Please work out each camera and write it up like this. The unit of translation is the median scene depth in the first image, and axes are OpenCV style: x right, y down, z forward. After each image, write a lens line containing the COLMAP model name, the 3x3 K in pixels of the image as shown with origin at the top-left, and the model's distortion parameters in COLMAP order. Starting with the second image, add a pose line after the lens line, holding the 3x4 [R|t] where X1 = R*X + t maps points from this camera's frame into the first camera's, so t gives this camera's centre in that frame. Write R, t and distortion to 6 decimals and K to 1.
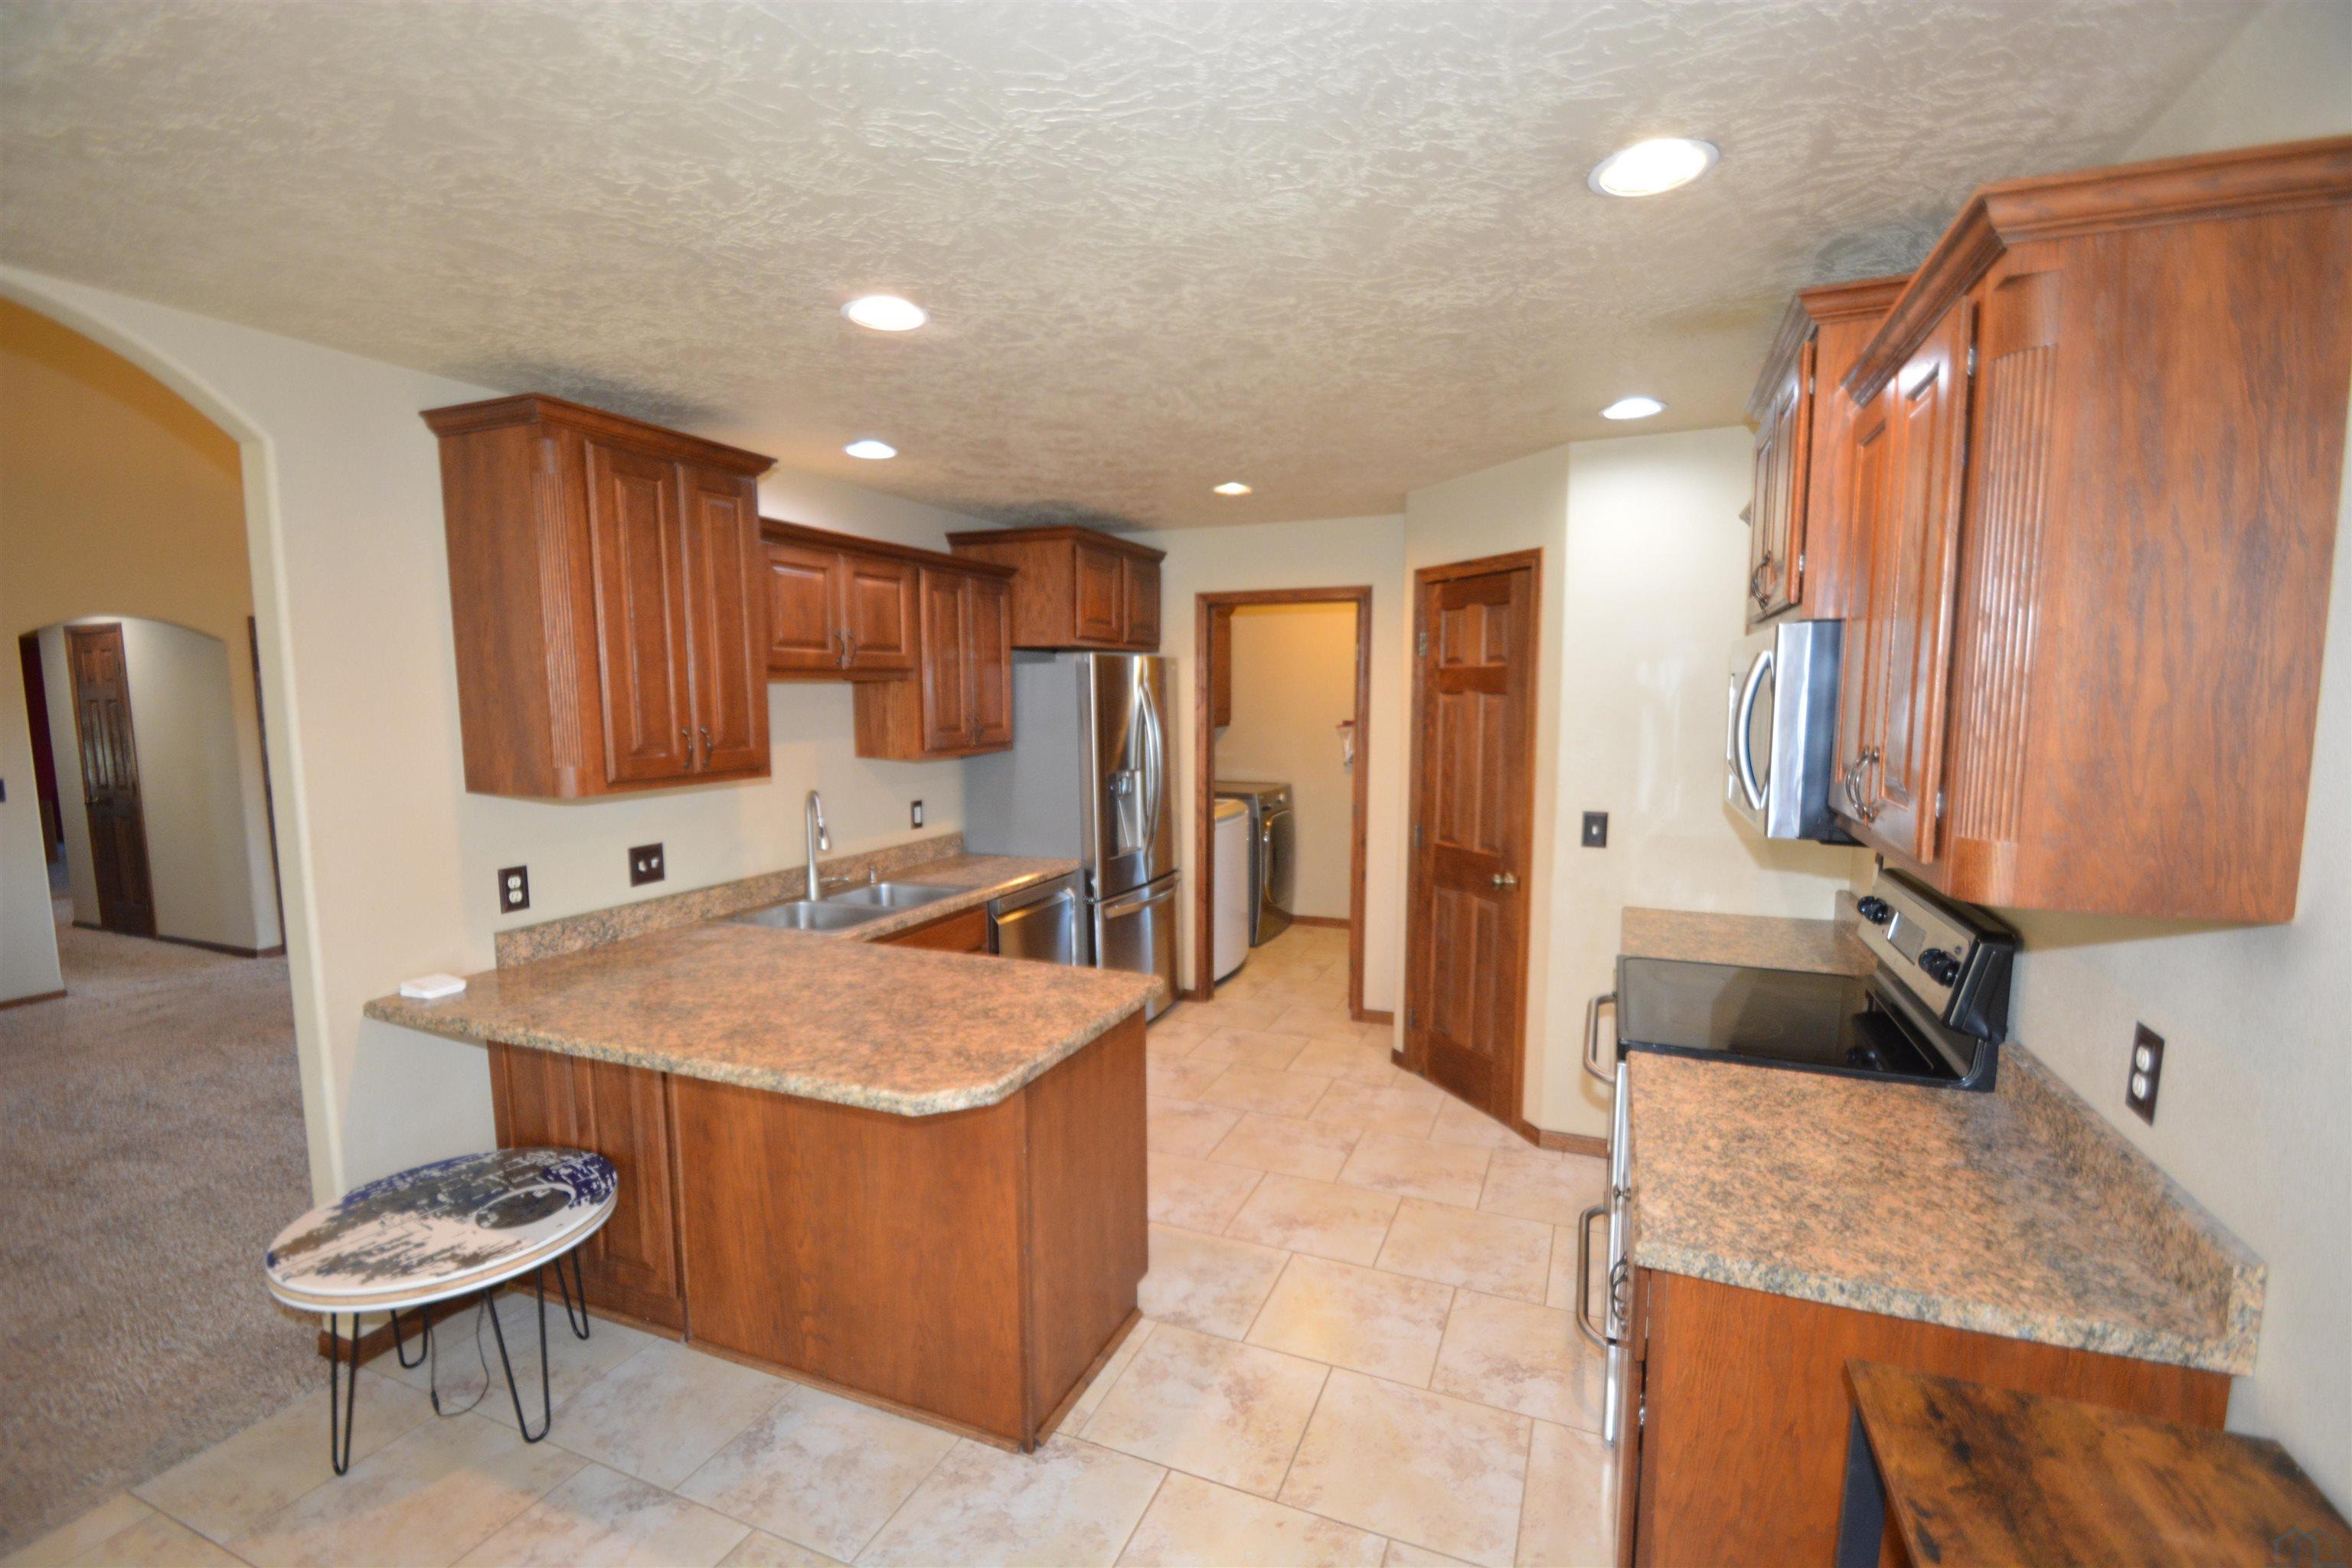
lens RADIAL K [[1041.4, 0, 1174.6], [0, 1041.4, 796.8], [0, 0, 1]] dist [0.003355, -0.002553]
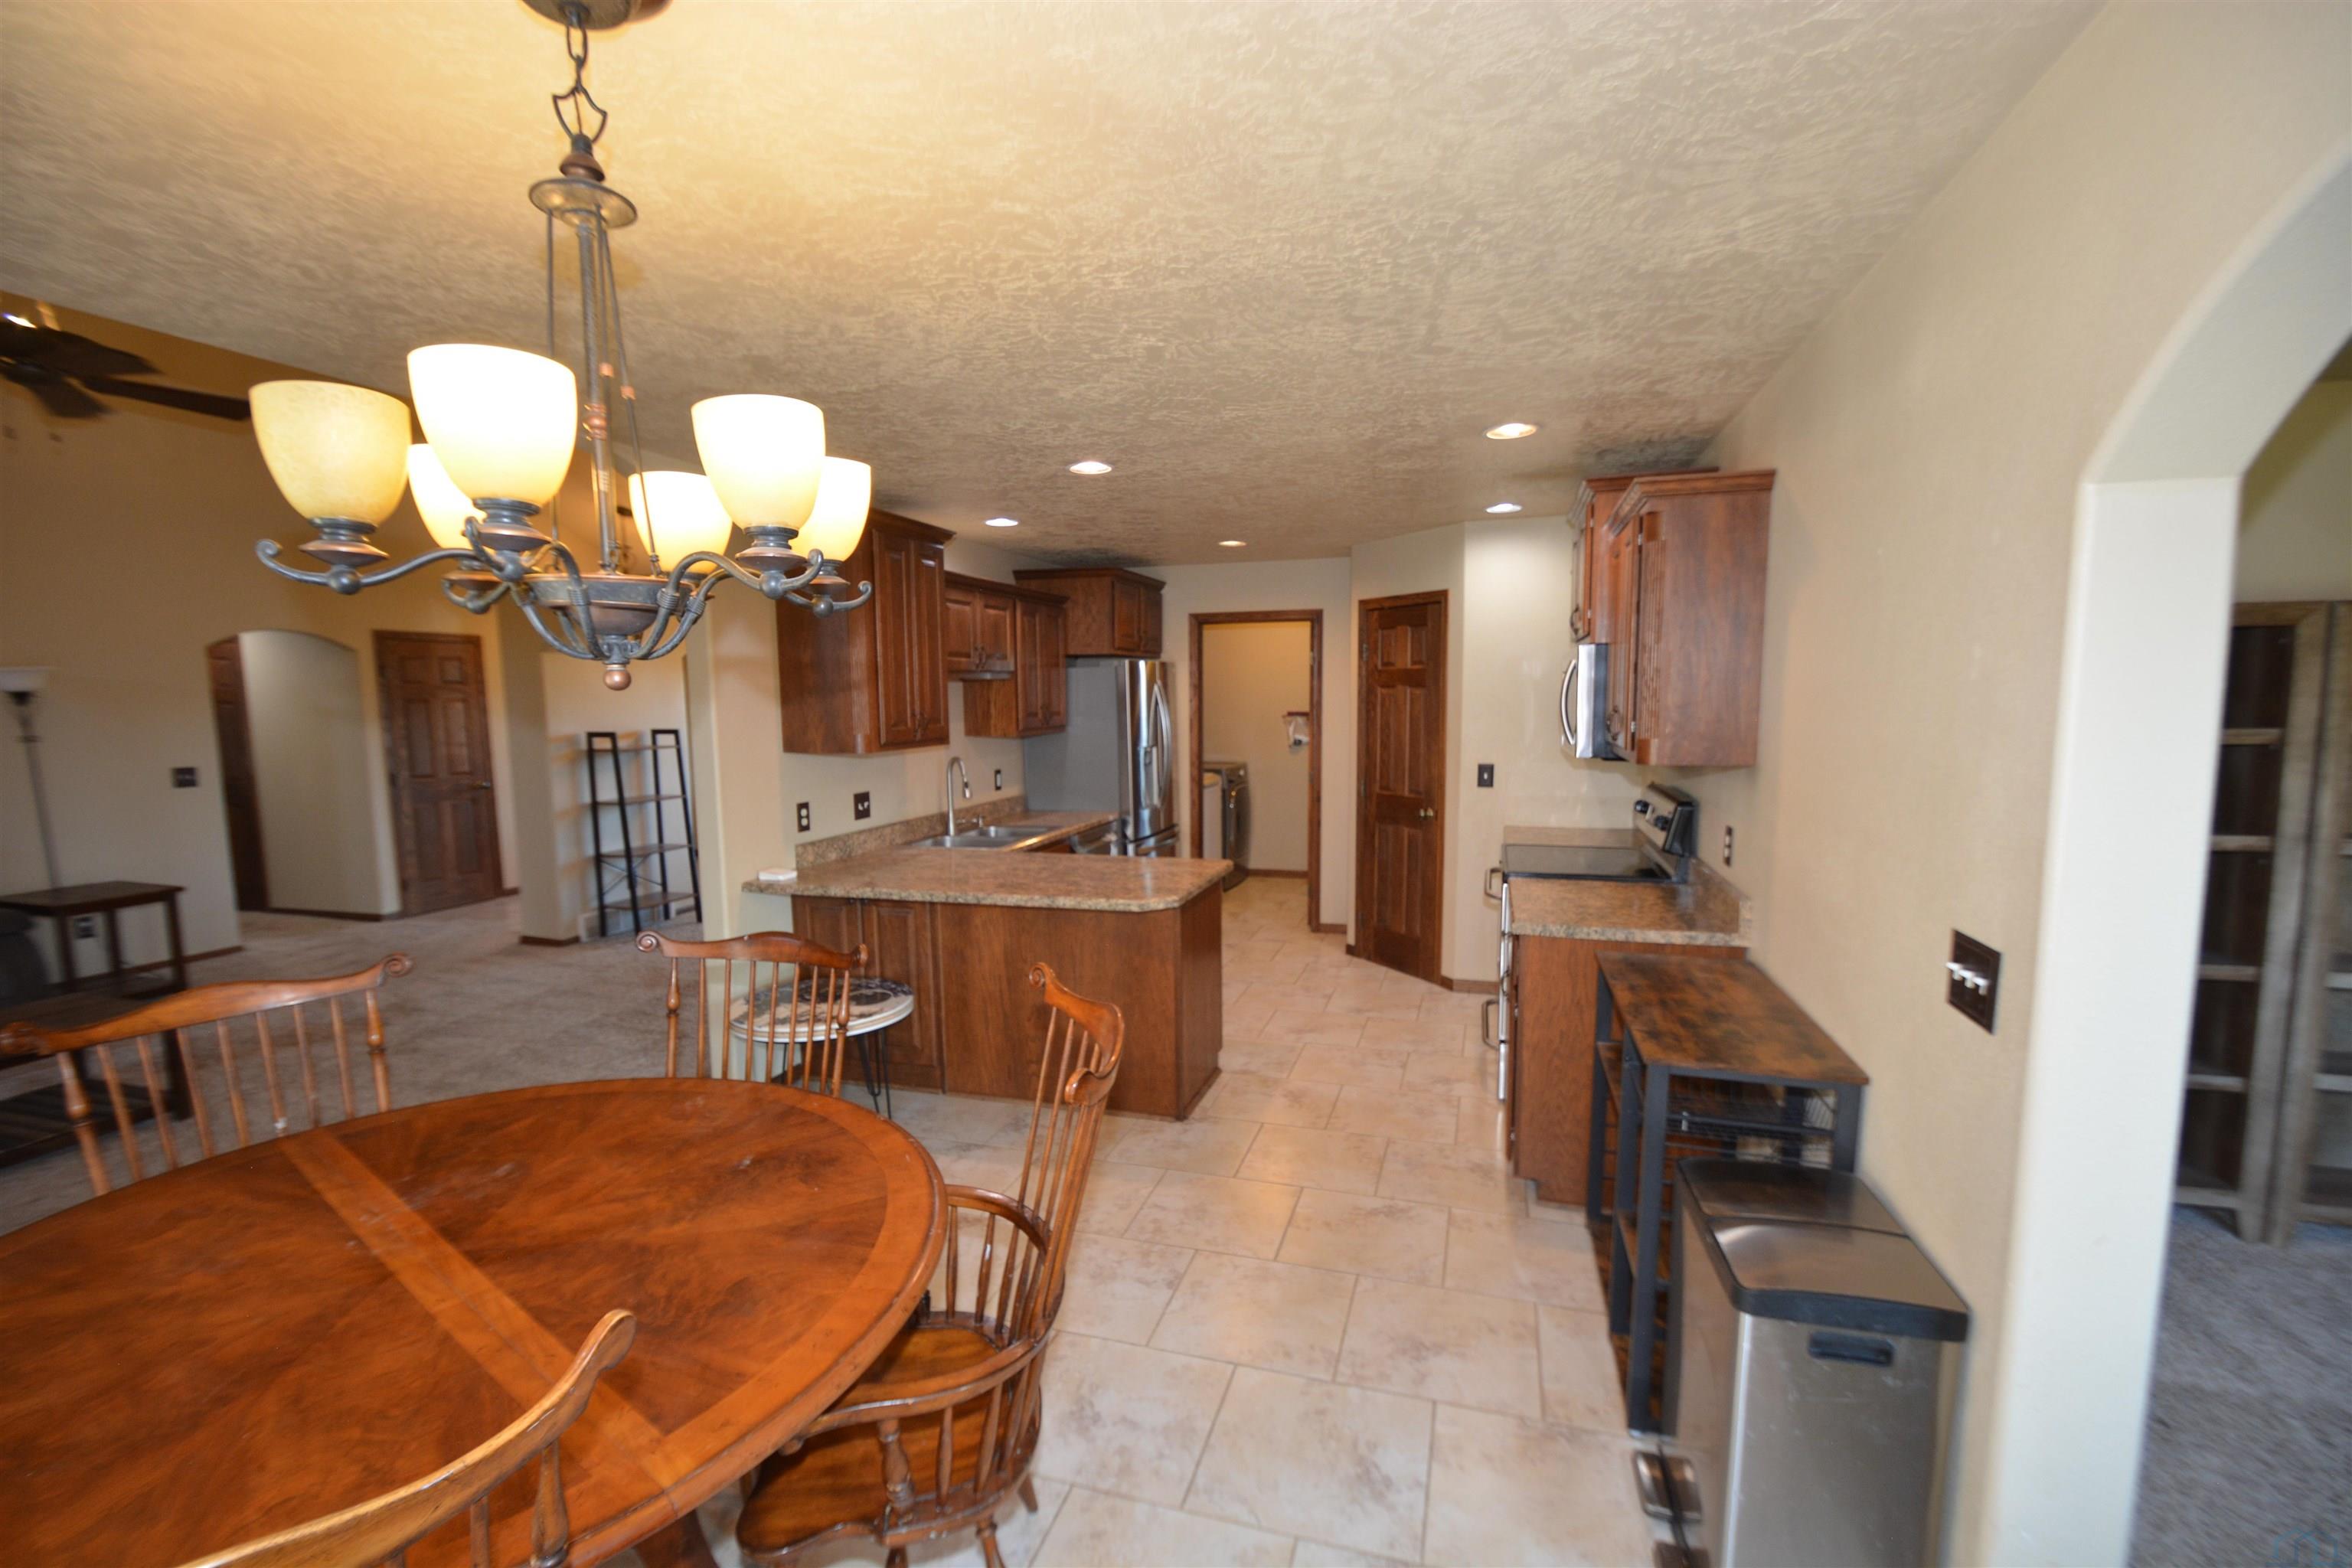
lens RADIAL K [[1041.4, 0, 1177.6], [0, 1041.4, 795.0], [0, 0, 1]] dist [0.003355, -0.002553]
pose [[0.994450, -0.016757, 0.103870, -0.224005], [0.017210, 0.999846, -0.003474, 0.064261], [-0.103796, 0.005242, 0.994585, -0.516085]]
